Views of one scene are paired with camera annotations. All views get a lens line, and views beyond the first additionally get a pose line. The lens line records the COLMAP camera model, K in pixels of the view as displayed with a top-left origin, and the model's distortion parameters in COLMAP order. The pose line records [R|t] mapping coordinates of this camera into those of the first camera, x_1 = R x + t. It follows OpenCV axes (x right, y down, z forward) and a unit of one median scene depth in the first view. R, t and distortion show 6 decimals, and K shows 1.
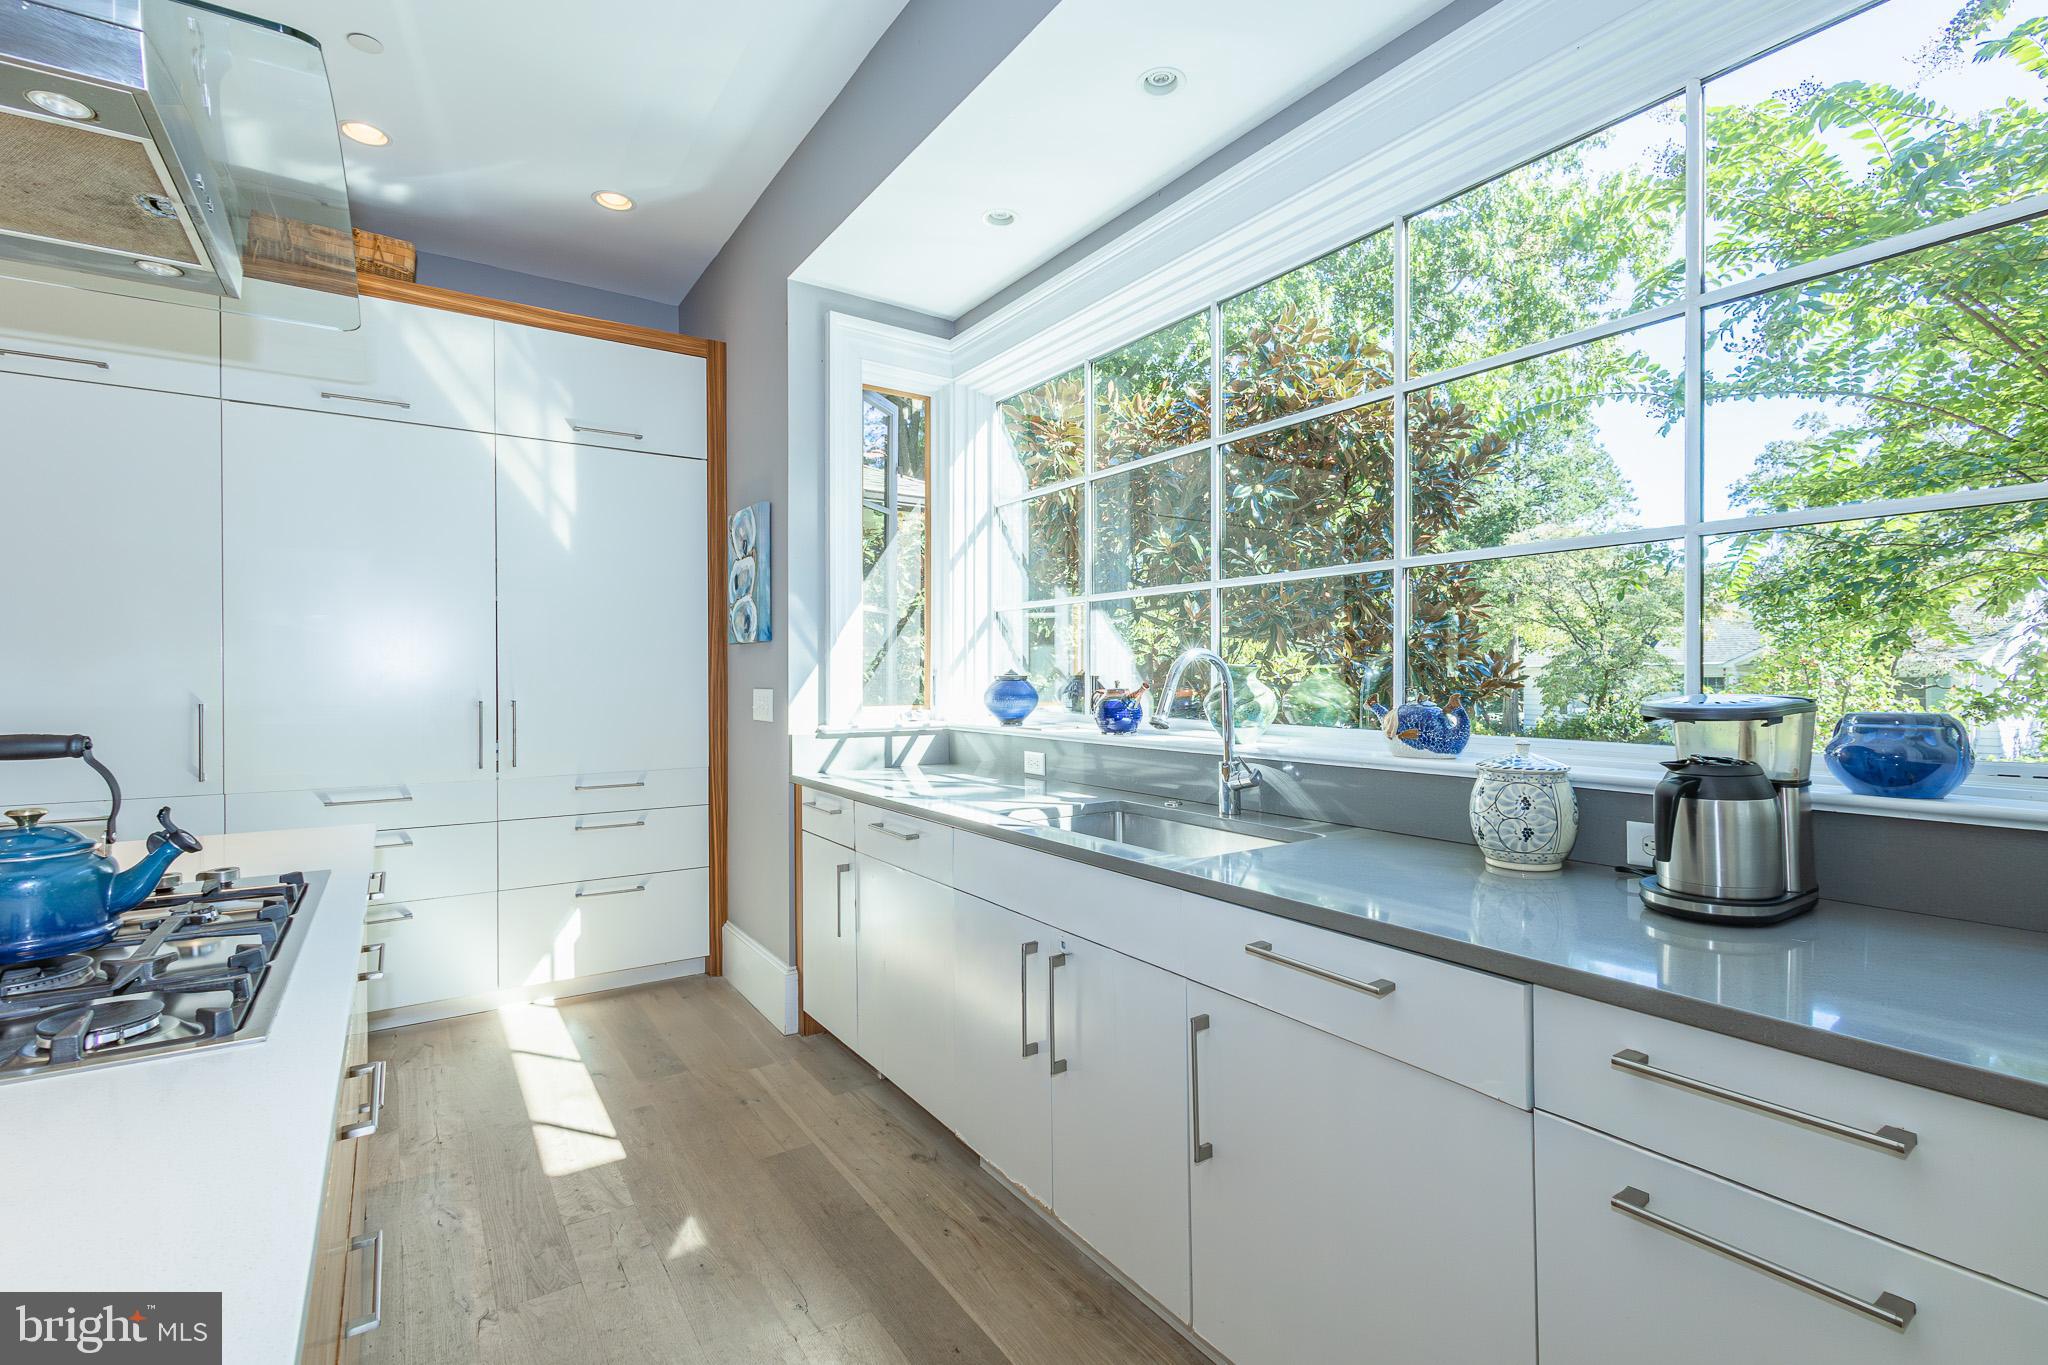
lens RADIAL K [[938.7, 0, 1023.2], [0, 938.7, 681.3], [0, 0, 1]] dist [0.005566, -0.001736]
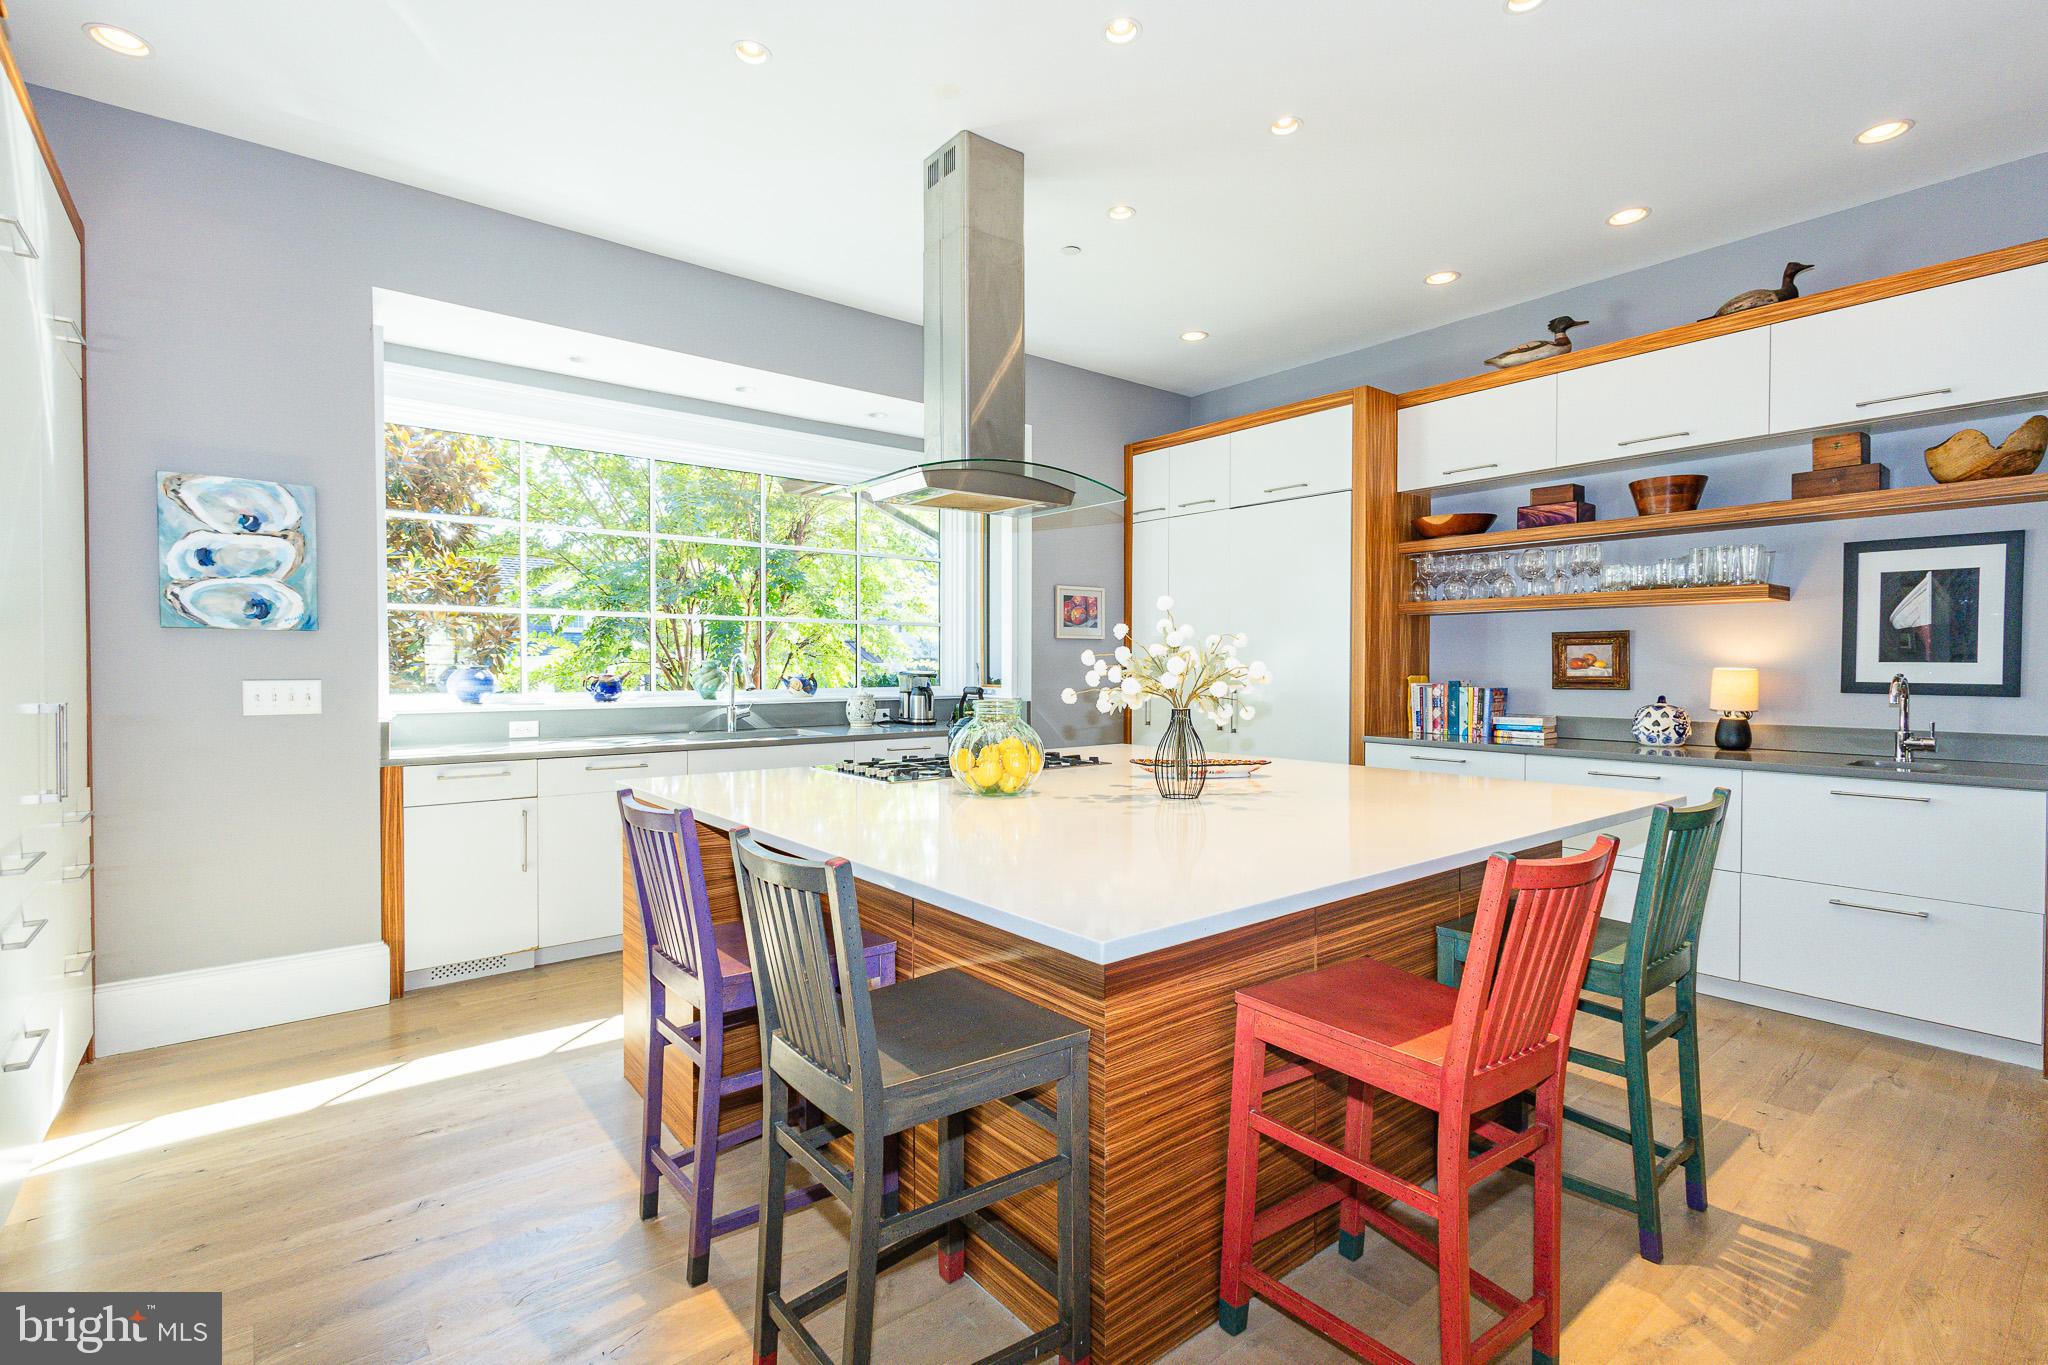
lens RADIAL K [[938.7, 0, 1019.0], [0, 938.7, 681.5], [0, 0, 1]] dist [0.005566, -0.001736]
pose [[-0.087139, -0.013653, 0.996103, -2.997806], [0.005008, 0.999887, 0.014143, 0.003682], [-0.996184, 0.006221, -0.087061, 0.831184]]
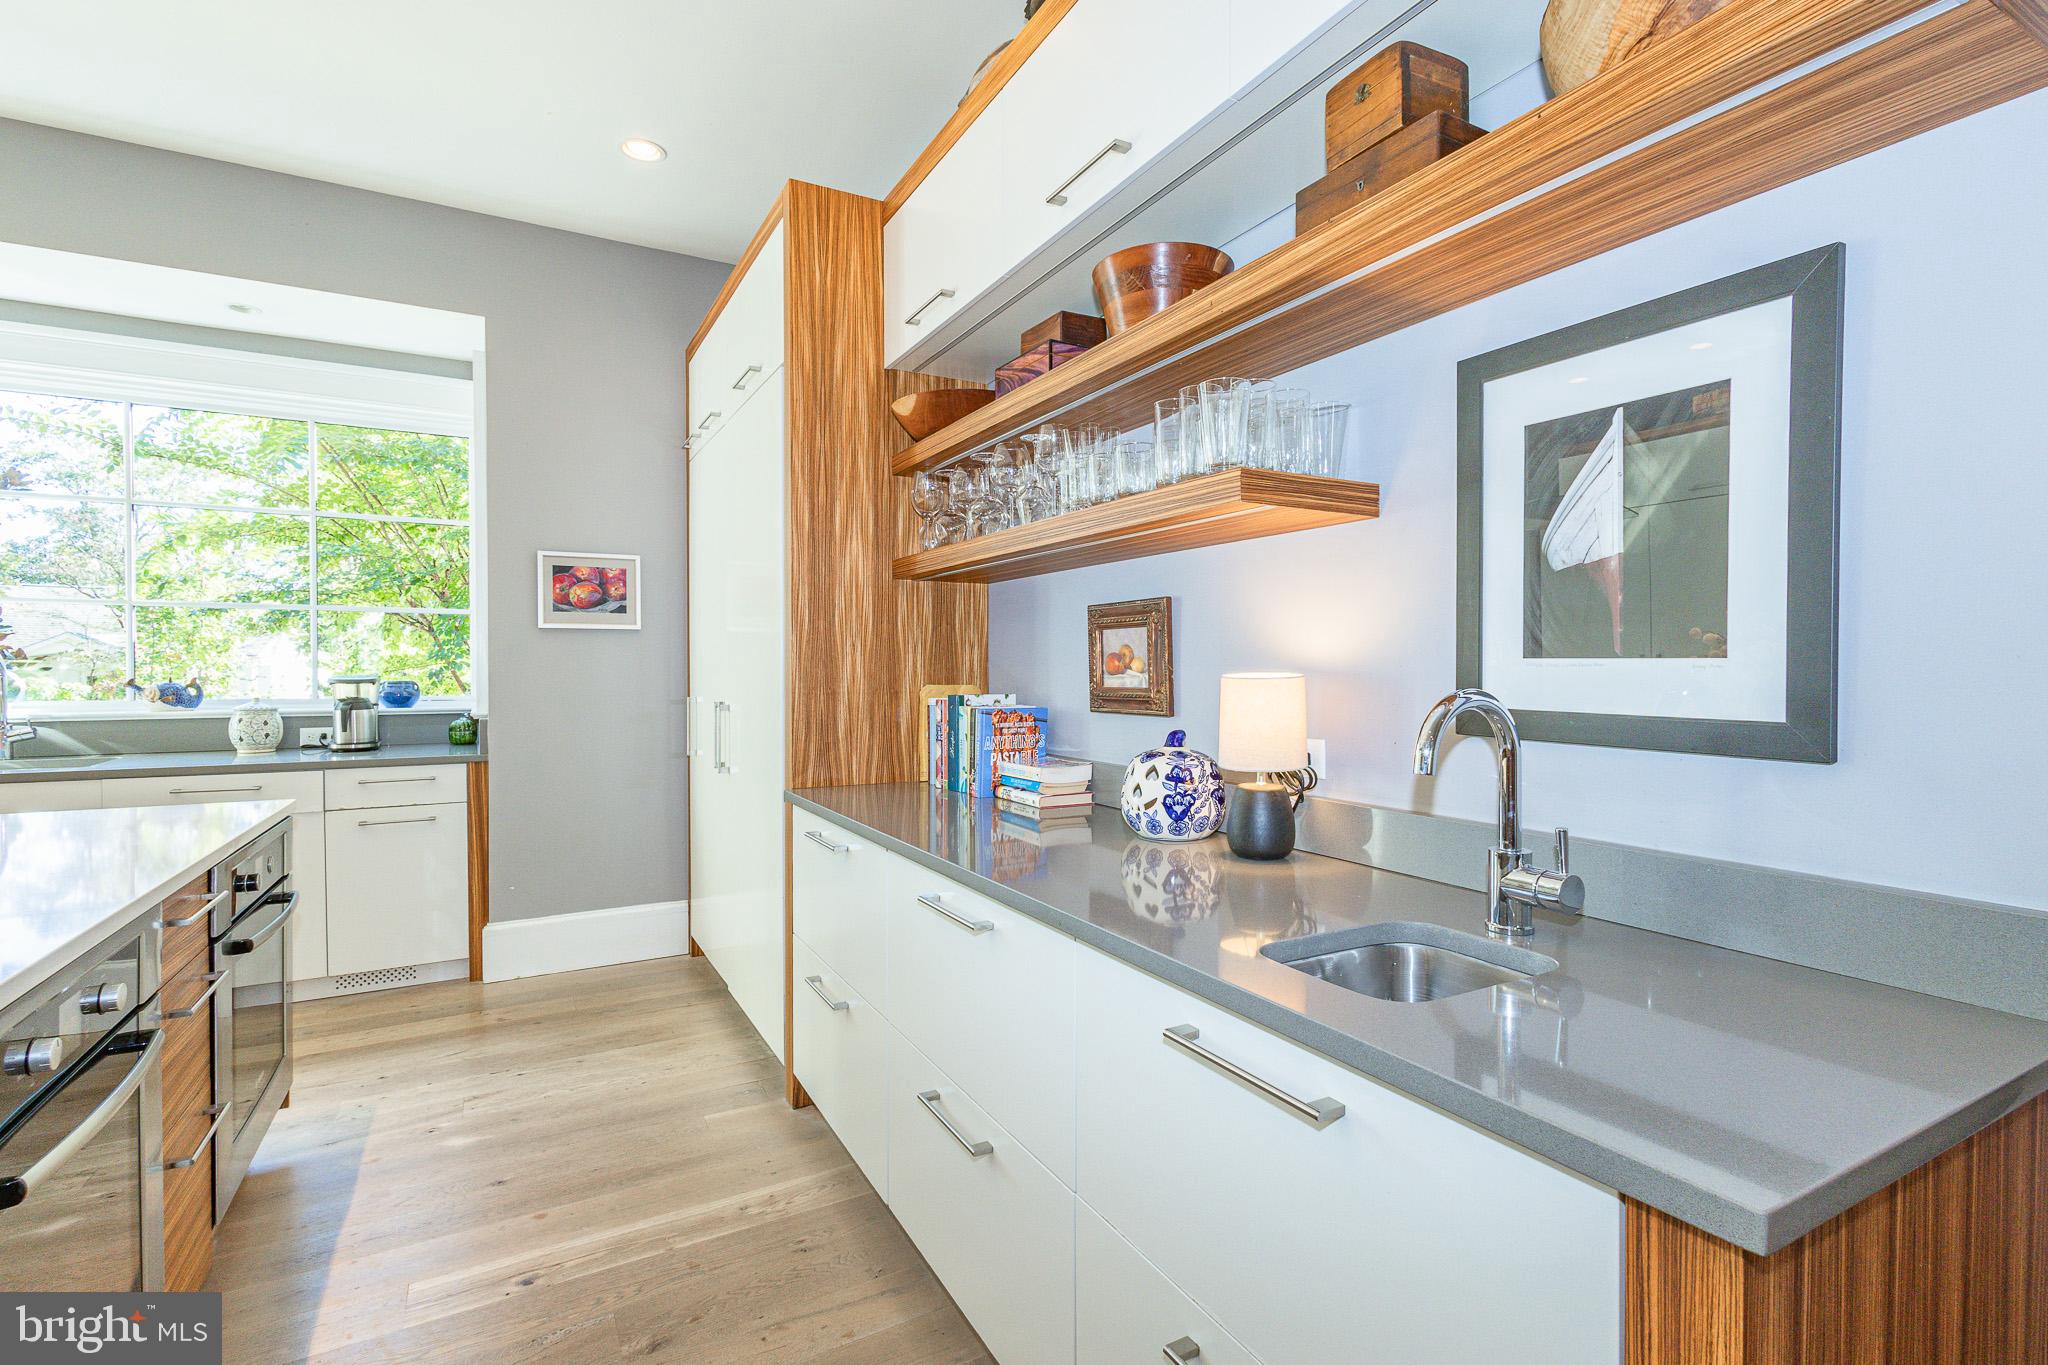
lens RADIAL K [[938.7, 0, 1022.0], [0, 938.7, 679.8], [0, 0, 1]] dist [0.005566, -0.001736]
pose [[0.083307, -0.007412, 0.996496, -1.761382], [0.003009, 0.999970, 0.007187, 0.012888], [-0.996519, 0.002400, 0.083327, -1.150964]]
